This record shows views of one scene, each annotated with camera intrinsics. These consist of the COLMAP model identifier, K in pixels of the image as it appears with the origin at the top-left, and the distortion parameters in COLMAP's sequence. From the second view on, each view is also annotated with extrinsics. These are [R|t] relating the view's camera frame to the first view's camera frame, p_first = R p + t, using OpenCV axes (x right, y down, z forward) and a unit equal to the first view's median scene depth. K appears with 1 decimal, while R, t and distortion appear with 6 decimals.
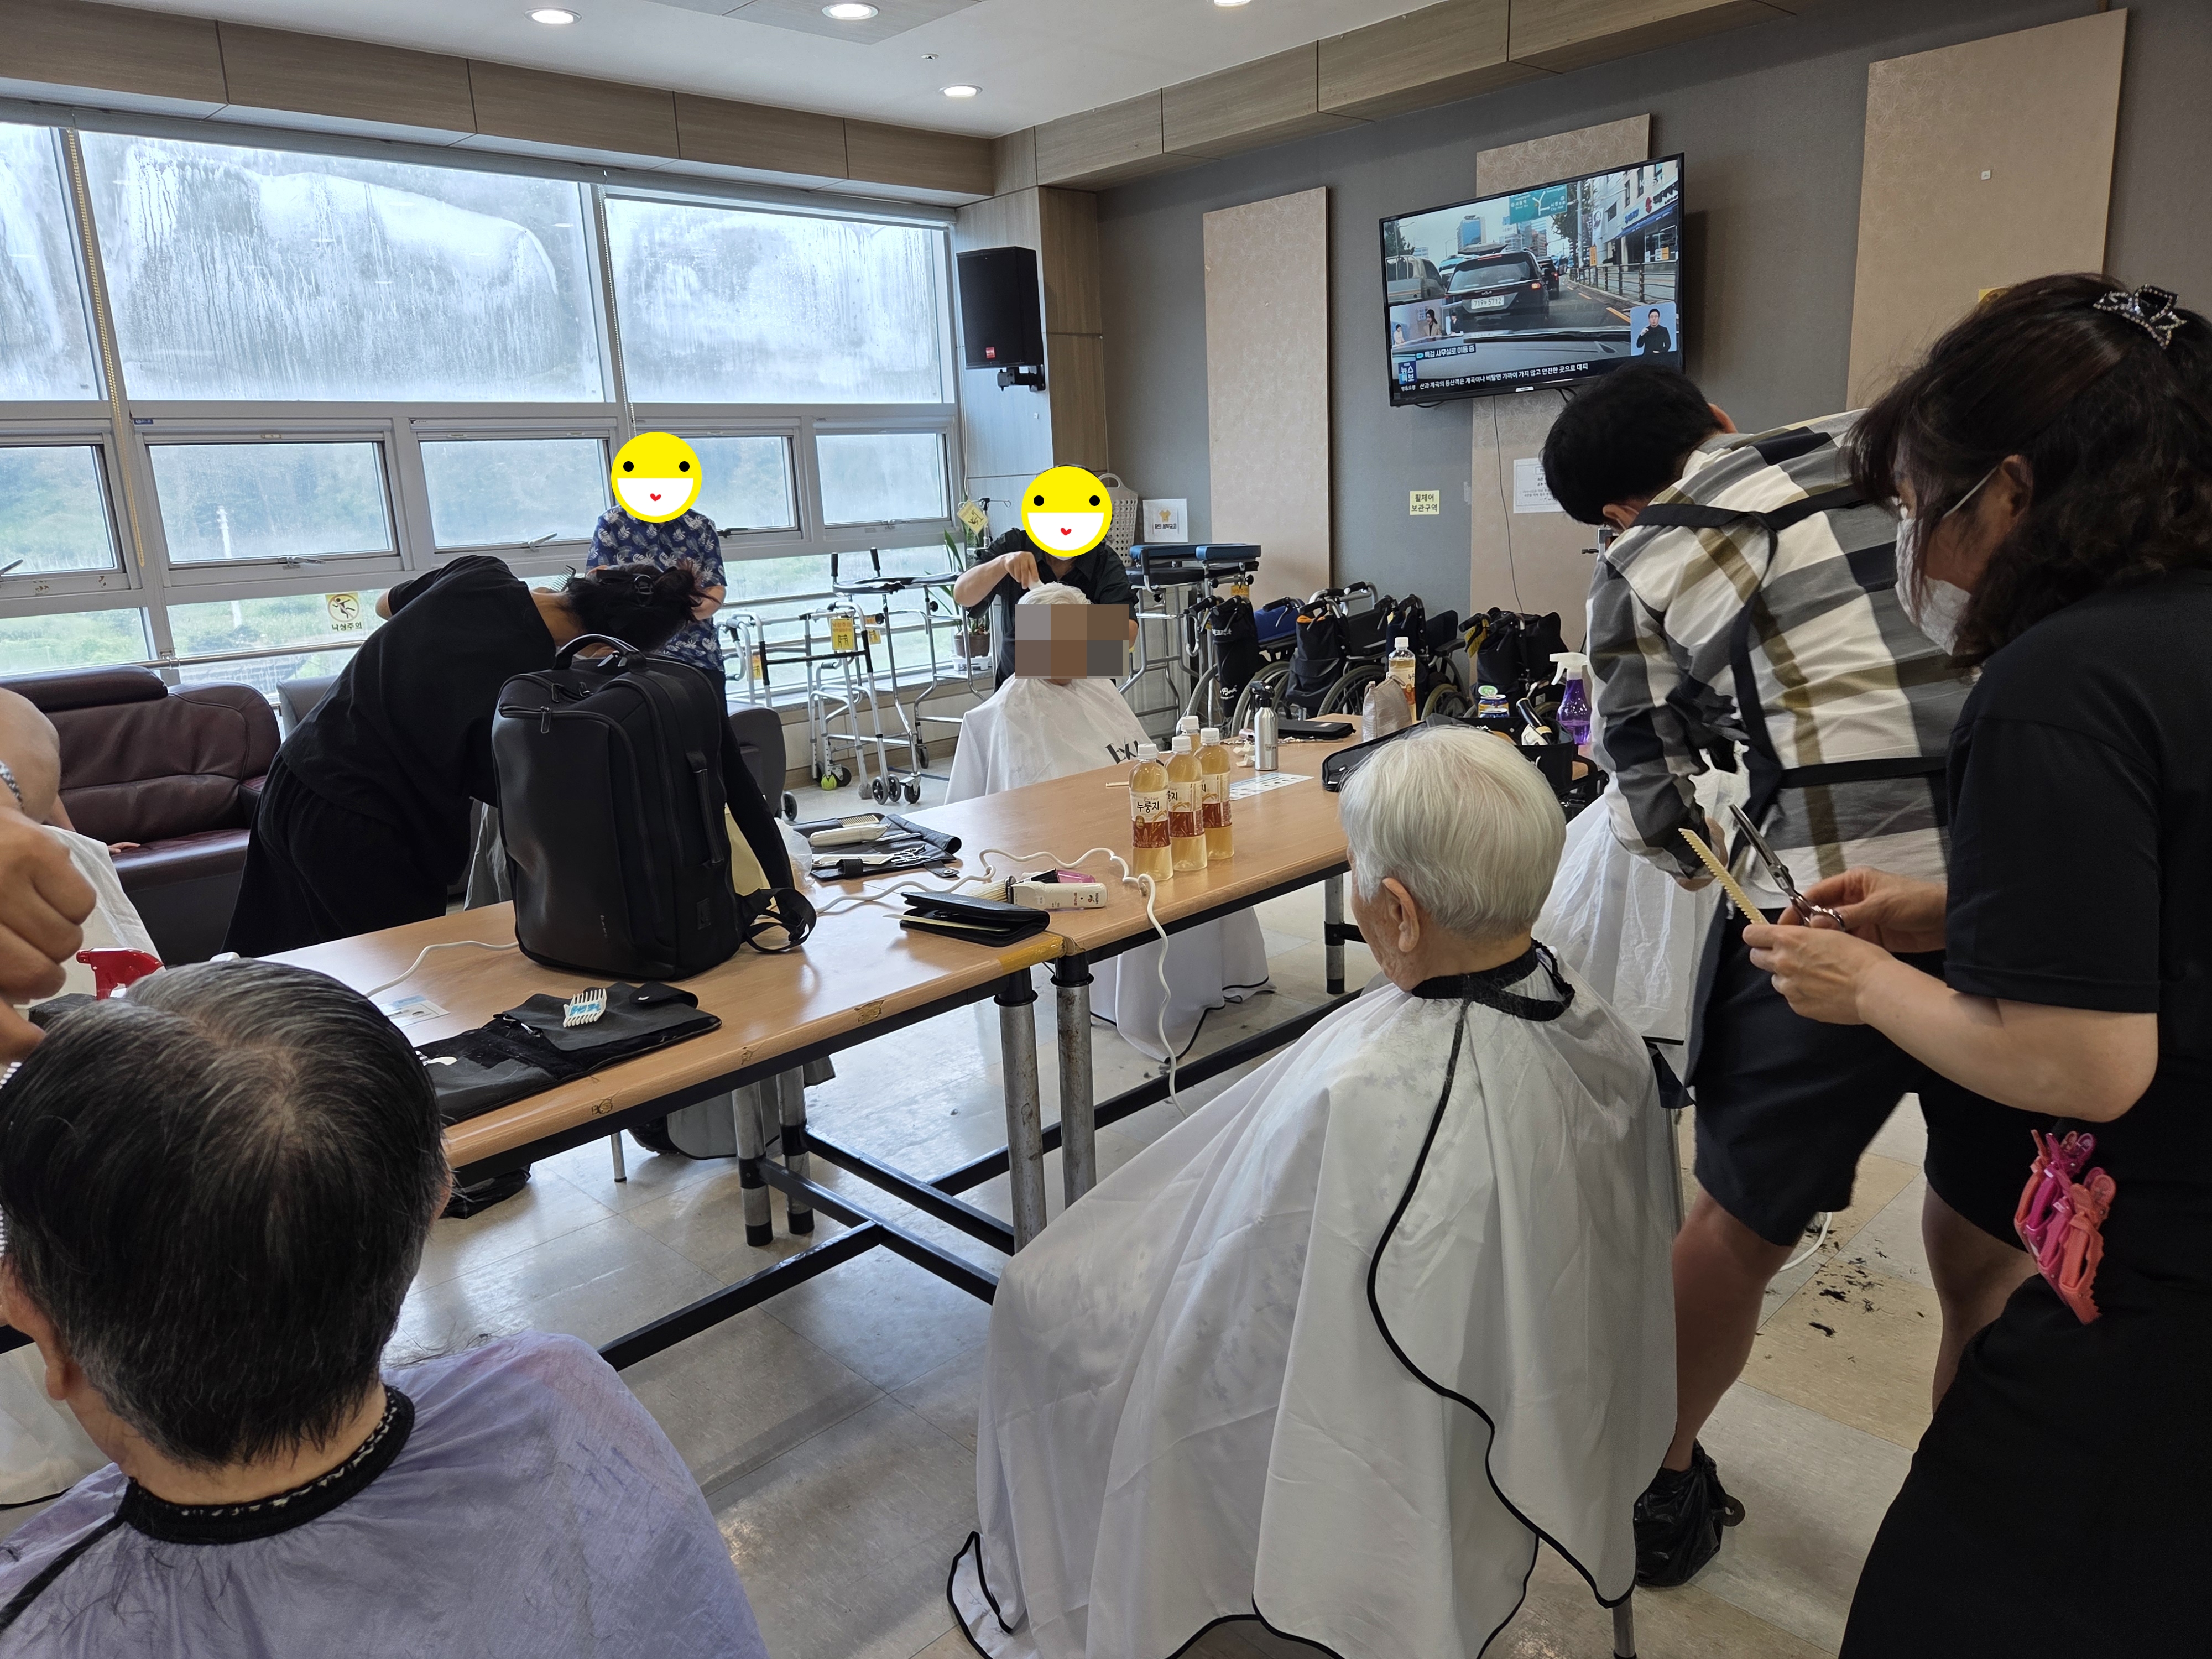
lens RADIAL K [[1481.1, 0, 1099.3], [0, 1481.1, 795.4], [0, 0, 1]] dist [0.072002, -0.059775]
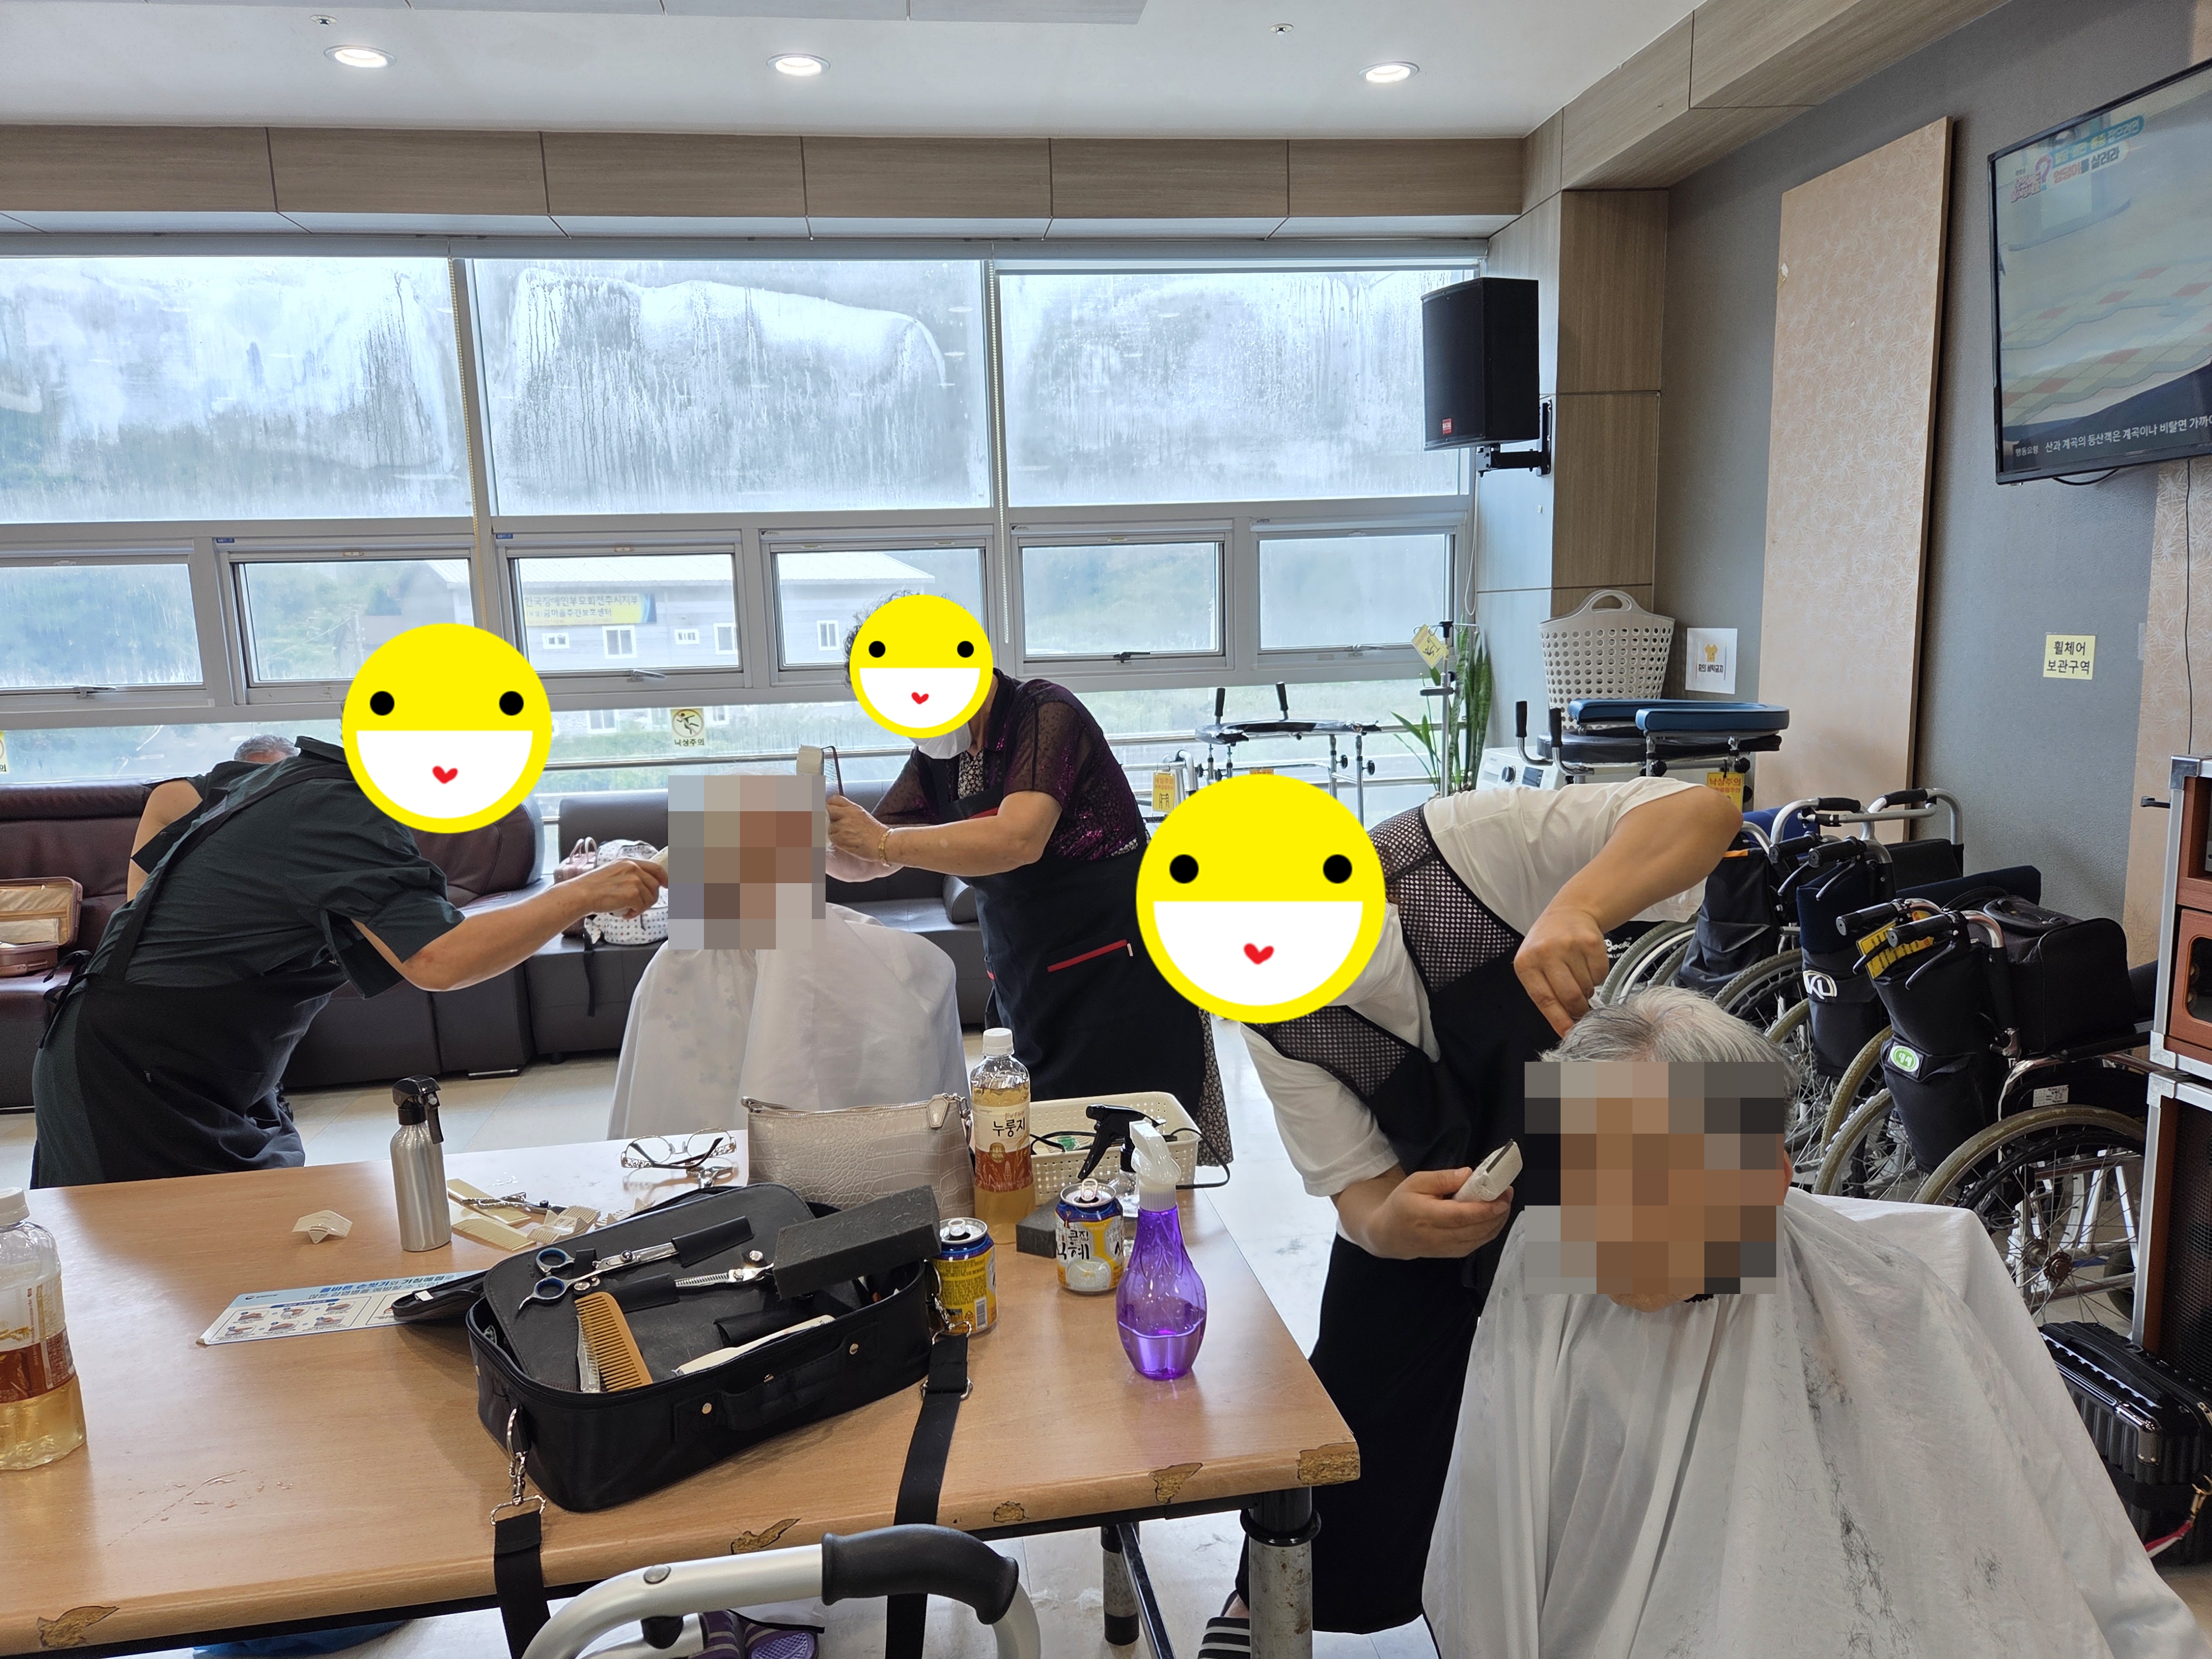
lens RADIAL K [[1479.4, 0, 1099.2], [0, 1479.4, 838.8], [0, 0, 1]] dist [0.070538, -0.058682]
pose [[0.805433, 0.113555, -0.581707, 0.265958], [-0.131366, 0.991266, 0.011615, -0.091652], [0.577945, 0.067061, 0.813316, 0.355071]]
